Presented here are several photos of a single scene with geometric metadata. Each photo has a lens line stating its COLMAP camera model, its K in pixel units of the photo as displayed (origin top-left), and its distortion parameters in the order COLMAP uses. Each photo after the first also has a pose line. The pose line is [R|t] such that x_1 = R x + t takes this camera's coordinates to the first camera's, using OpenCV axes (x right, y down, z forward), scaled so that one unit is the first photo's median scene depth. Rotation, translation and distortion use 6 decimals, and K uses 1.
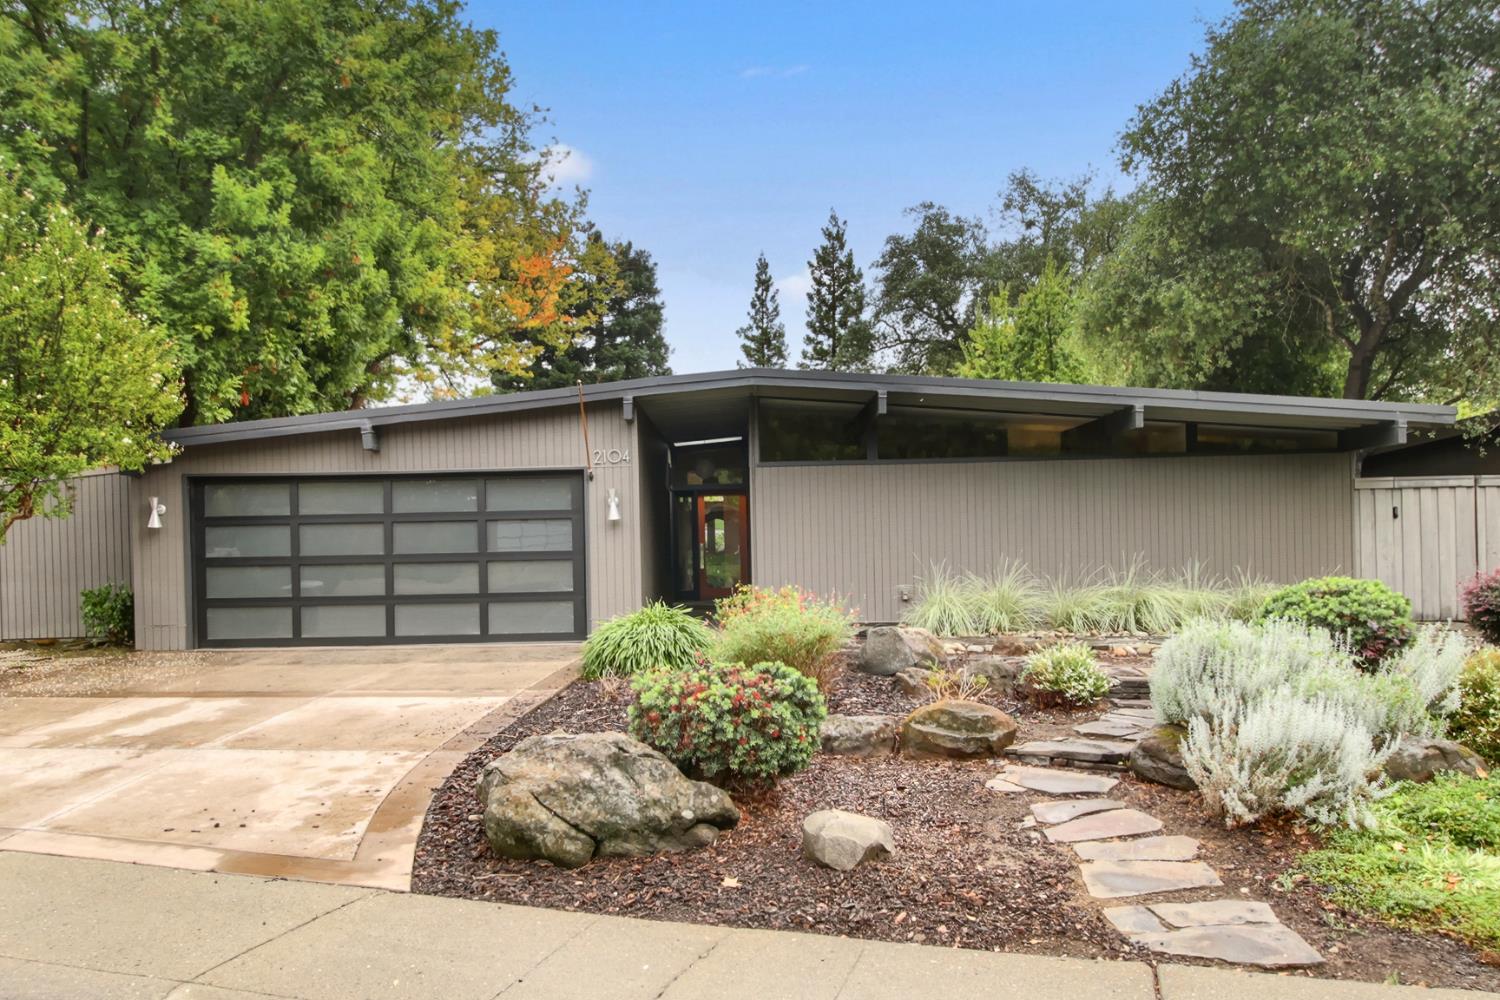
lens RADIAL K [[668.1, 0, 750.0], [0, 668.1, 500.0], [0, 0, 1]] dist [0.002436, -0.000557]
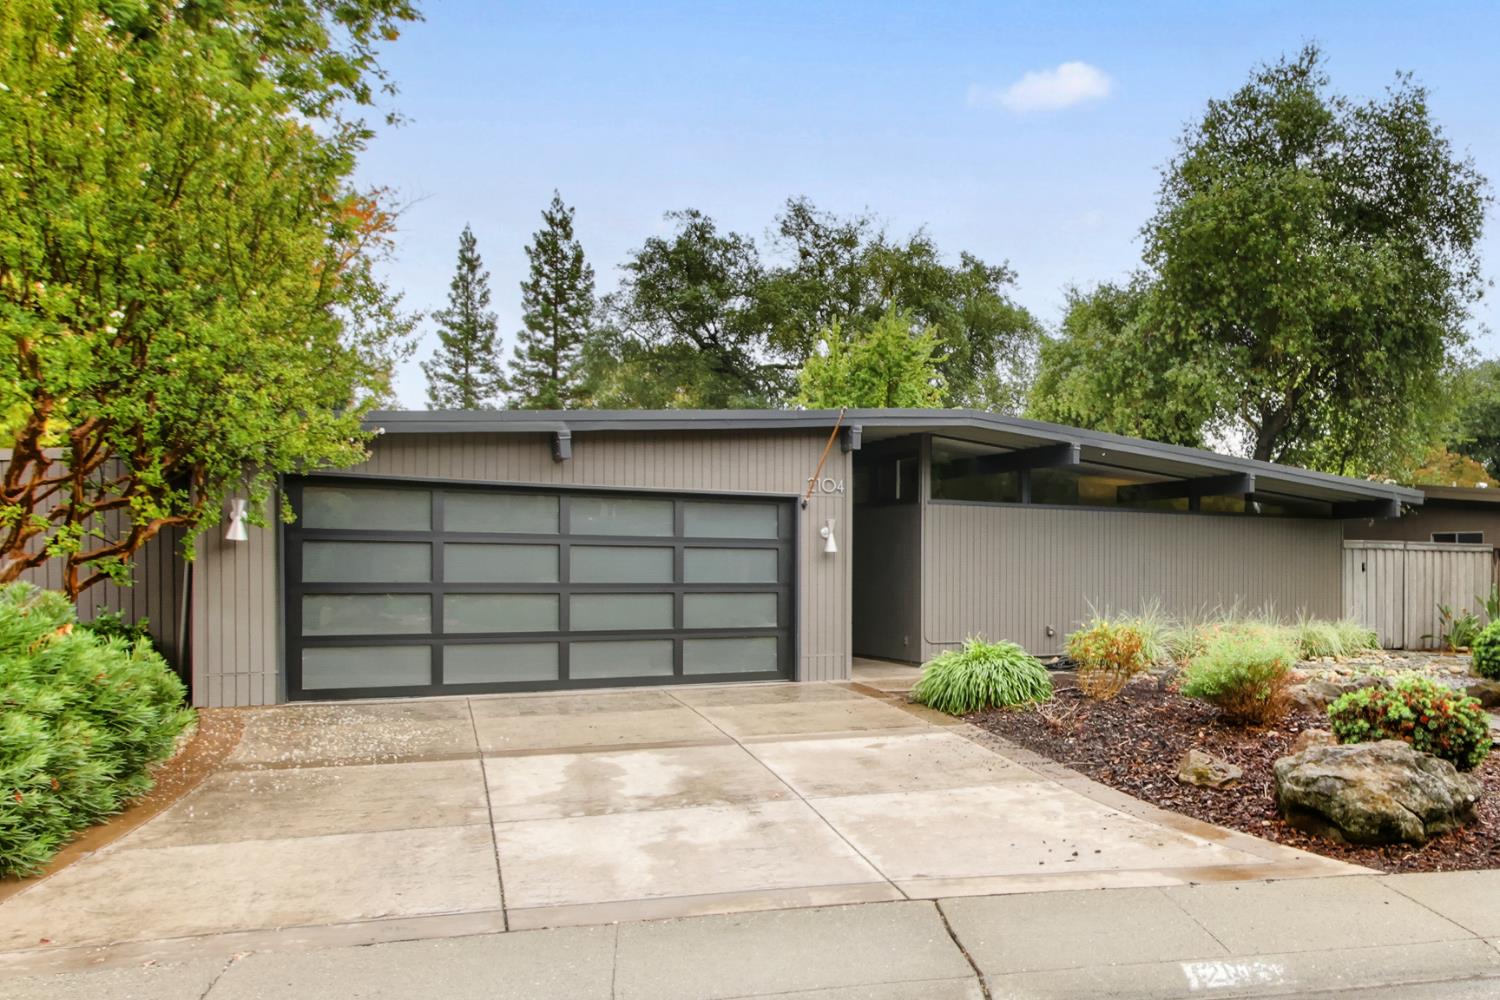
lens RADIAL K [[739.7, 0, 750.1], [0, 739.7, 522.4], [0, 0, 1]] dist [-0.000020, 0.000120]
pose [[0.939093, 0.048651, 0.340202, -0.649294], [-0.047112, 0.998808, -0.012788, 0.006013], [-0.340418, -0.004018, 0.940265, 0.041039]]
